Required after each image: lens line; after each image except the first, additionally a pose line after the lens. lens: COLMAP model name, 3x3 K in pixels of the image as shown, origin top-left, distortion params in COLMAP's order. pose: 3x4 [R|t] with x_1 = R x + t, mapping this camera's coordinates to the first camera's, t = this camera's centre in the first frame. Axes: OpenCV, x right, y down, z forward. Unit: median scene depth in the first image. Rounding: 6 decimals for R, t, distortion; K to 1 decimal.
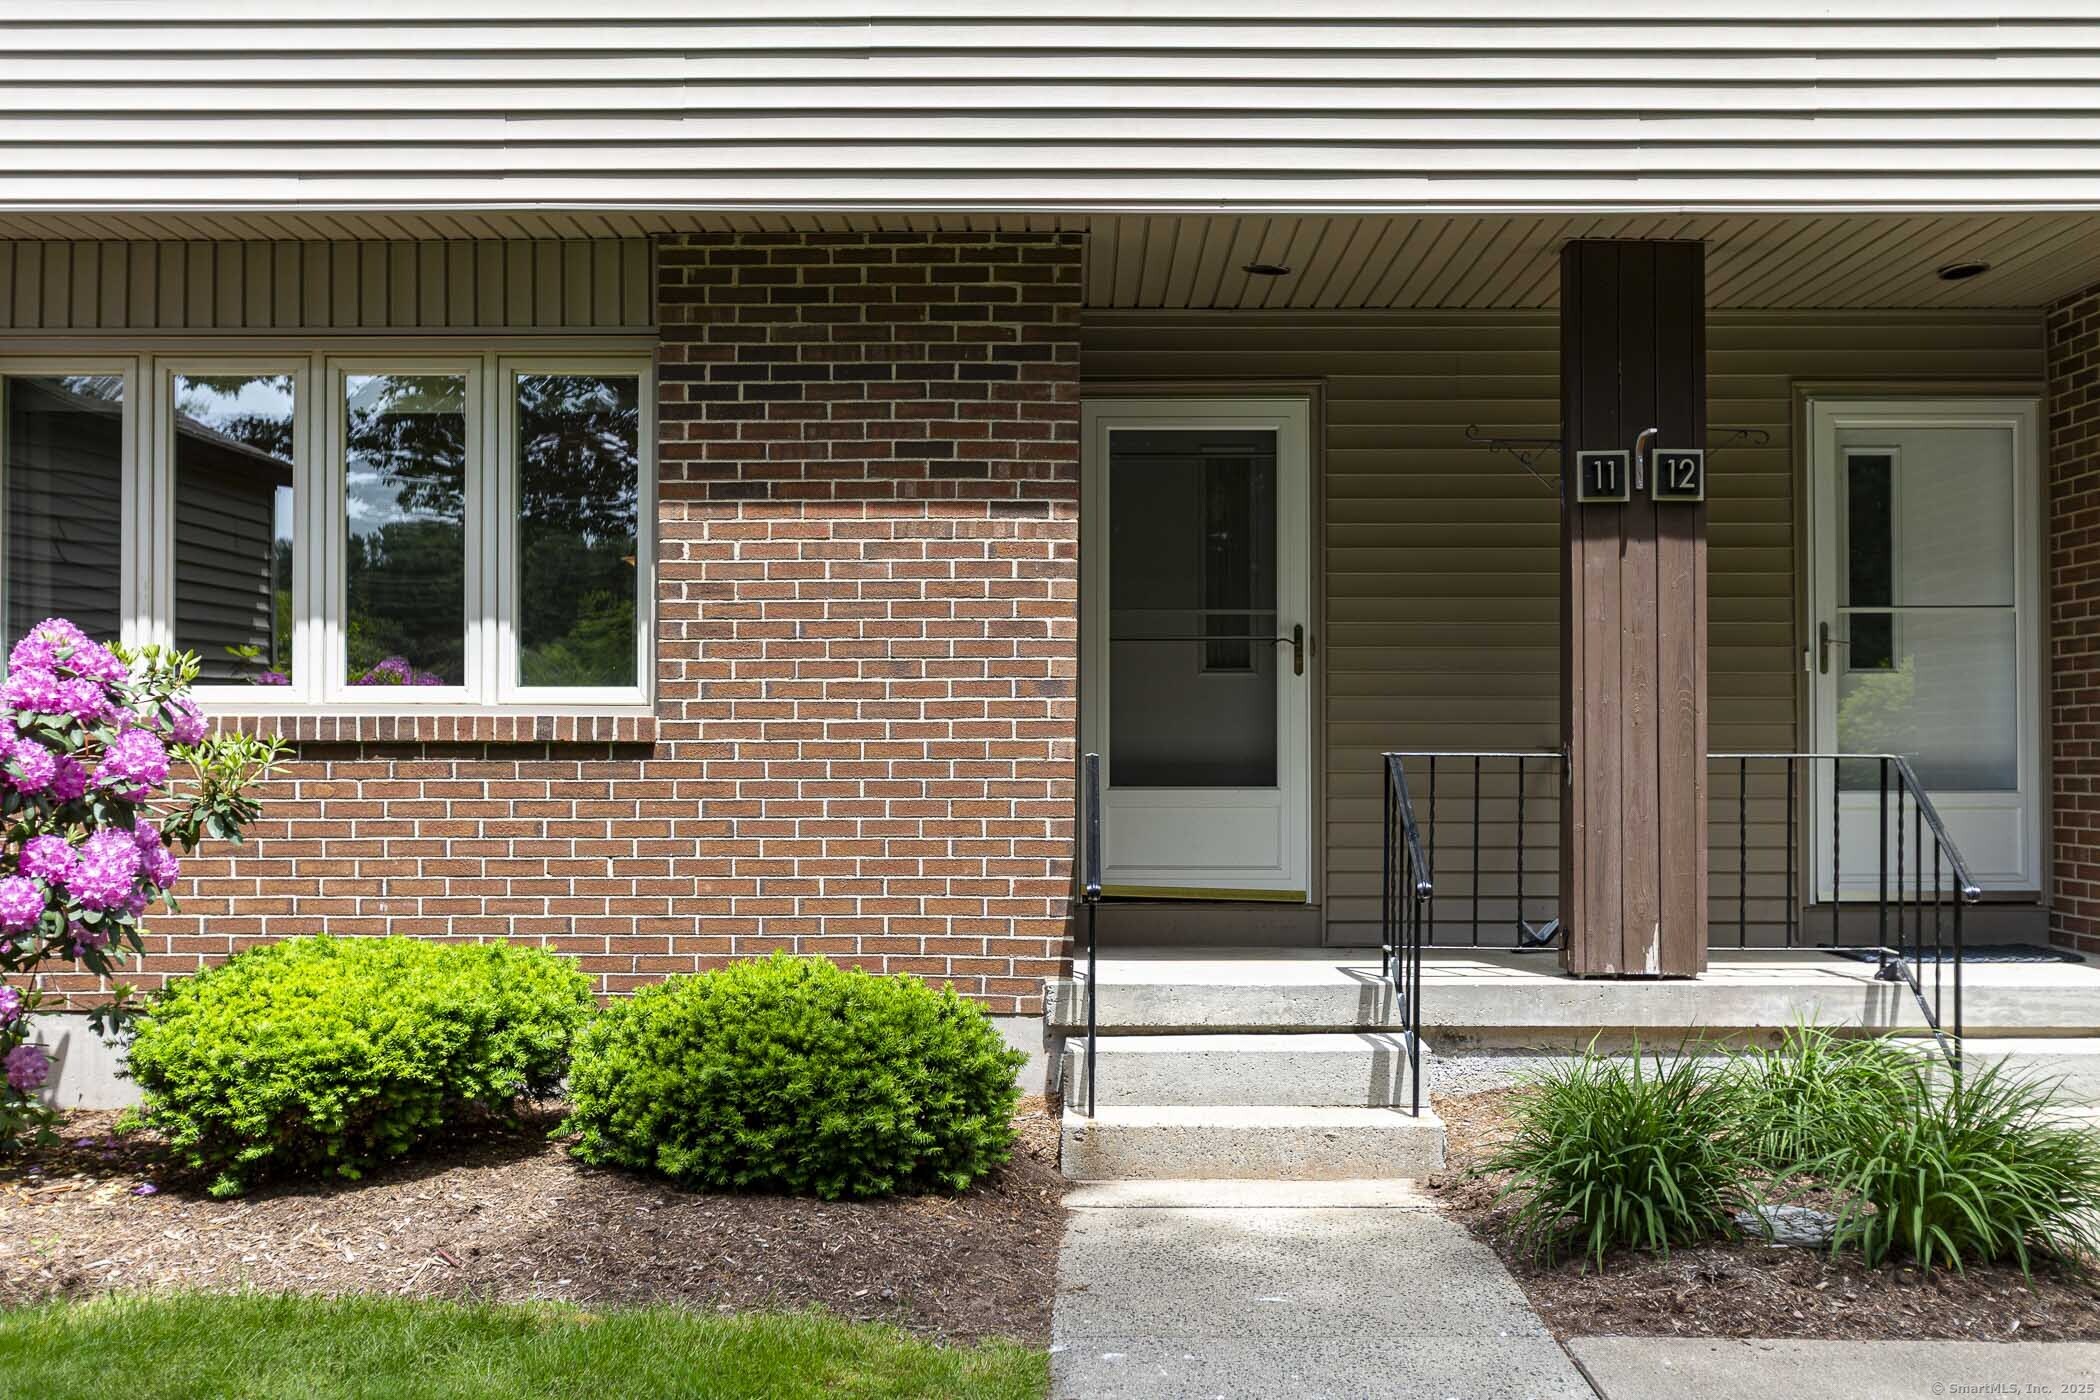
lens RADIAL K [[2067.9, 0, 1050.0], [0, 2067.9, 700.0], [0, 0, 1]] dist [-0.001613, 0.001270]
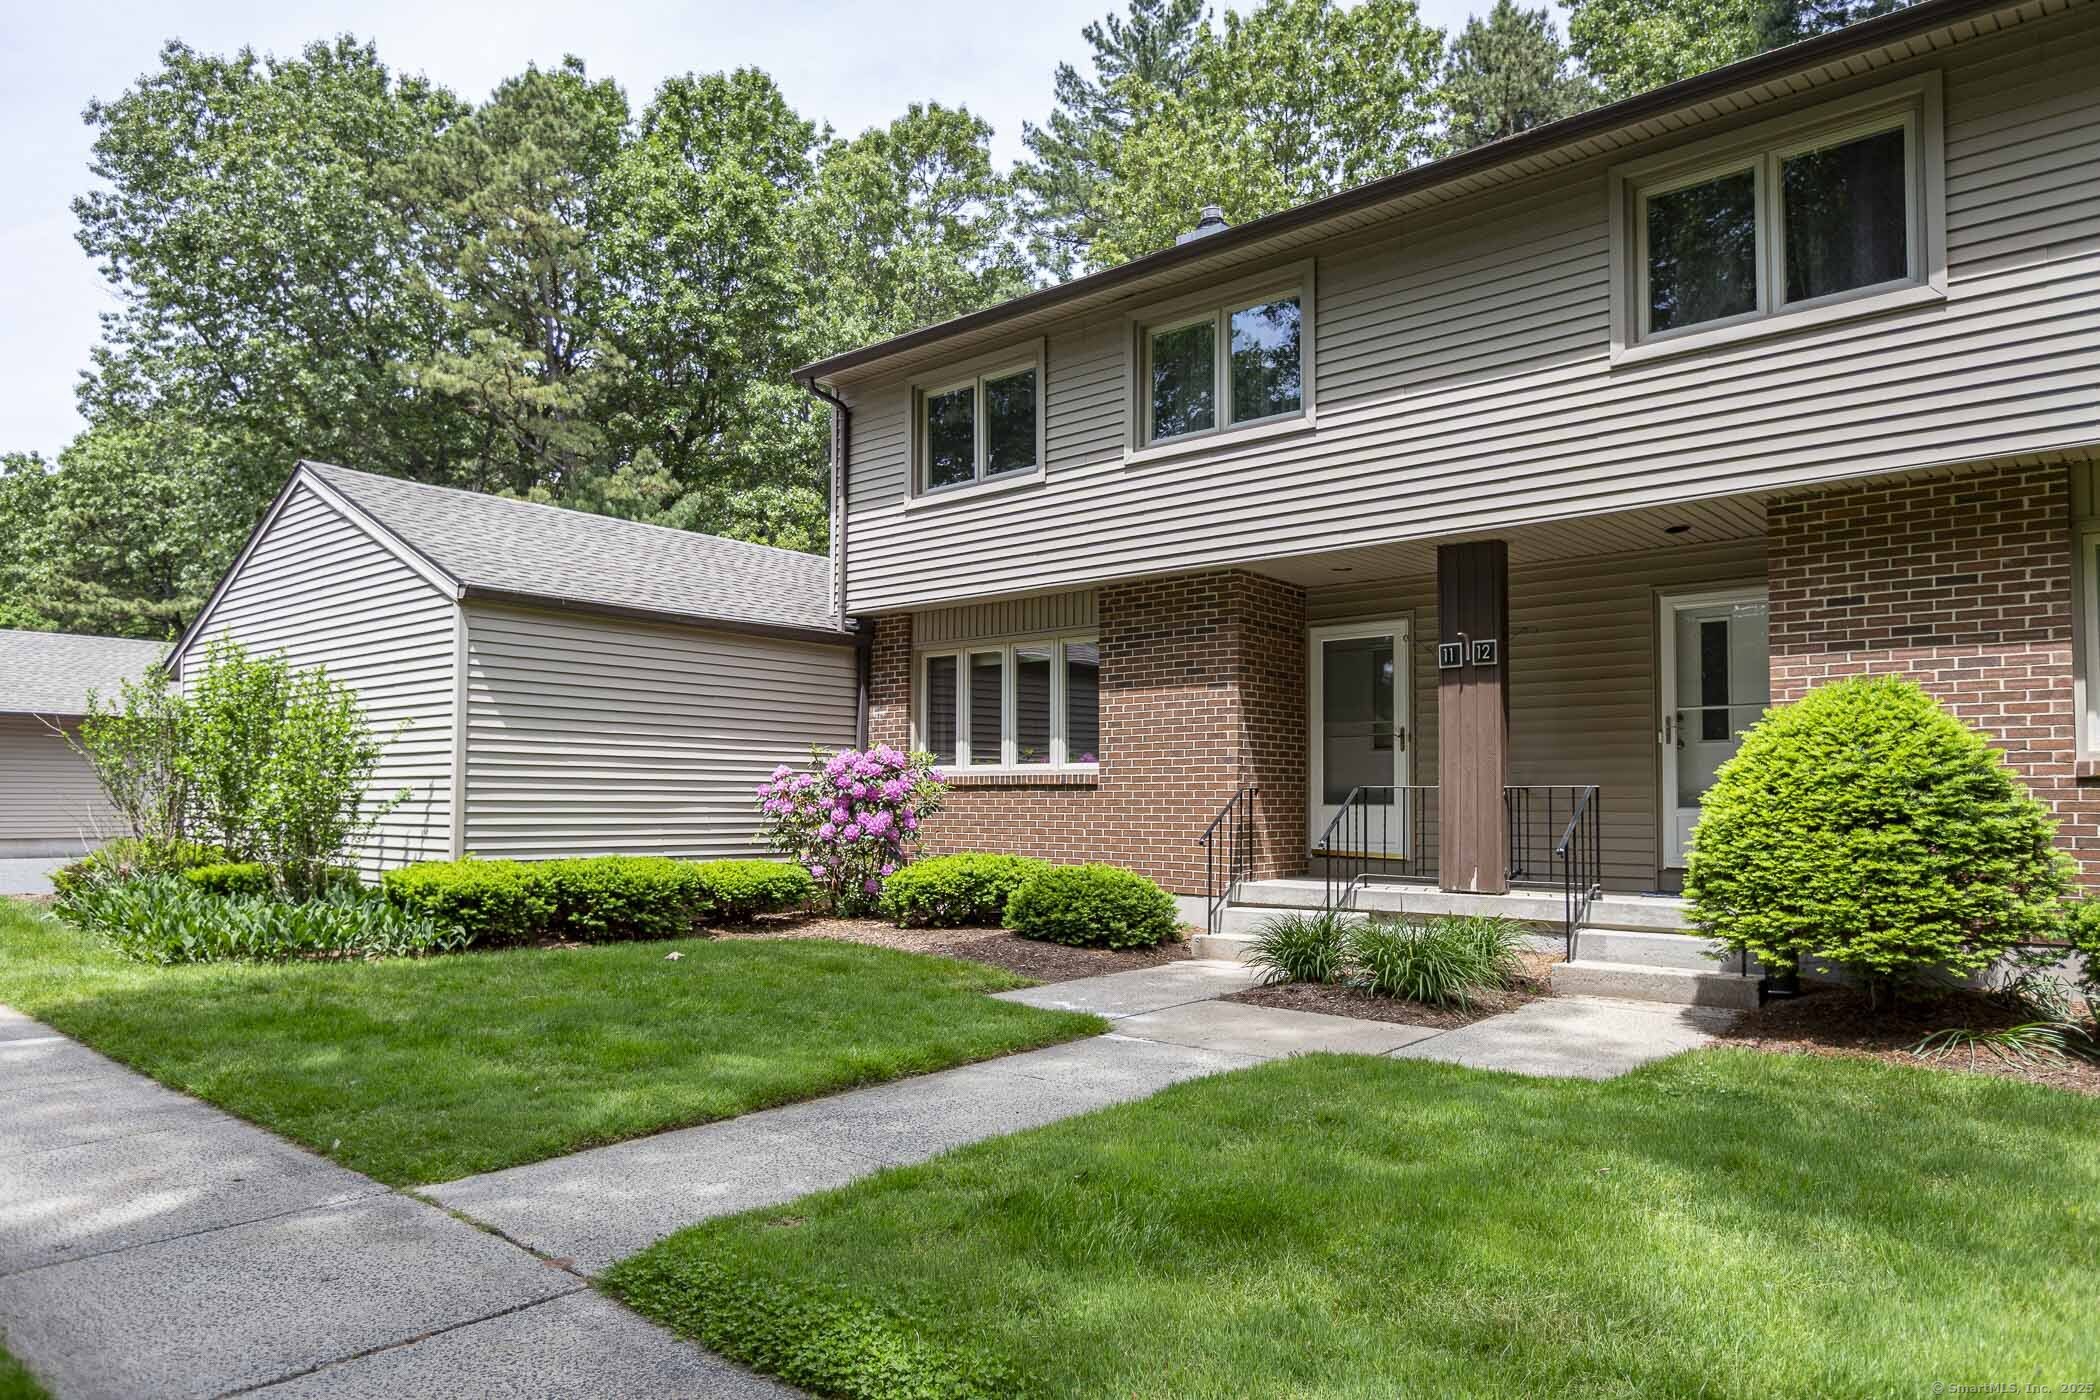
lens RADIAL K [[1326.6, 0, 1048.7], [0, 1326.6, 751.8], [0, 0, 1]] dist [0.000969, 0.000337]
pose [[0.761098, -0.022603, -0.648243, 0.834705], [0.010499, 0.999691, -0.022531, 0.016787], [0.648552, 0.010343, 0.761100, -0.301107]]
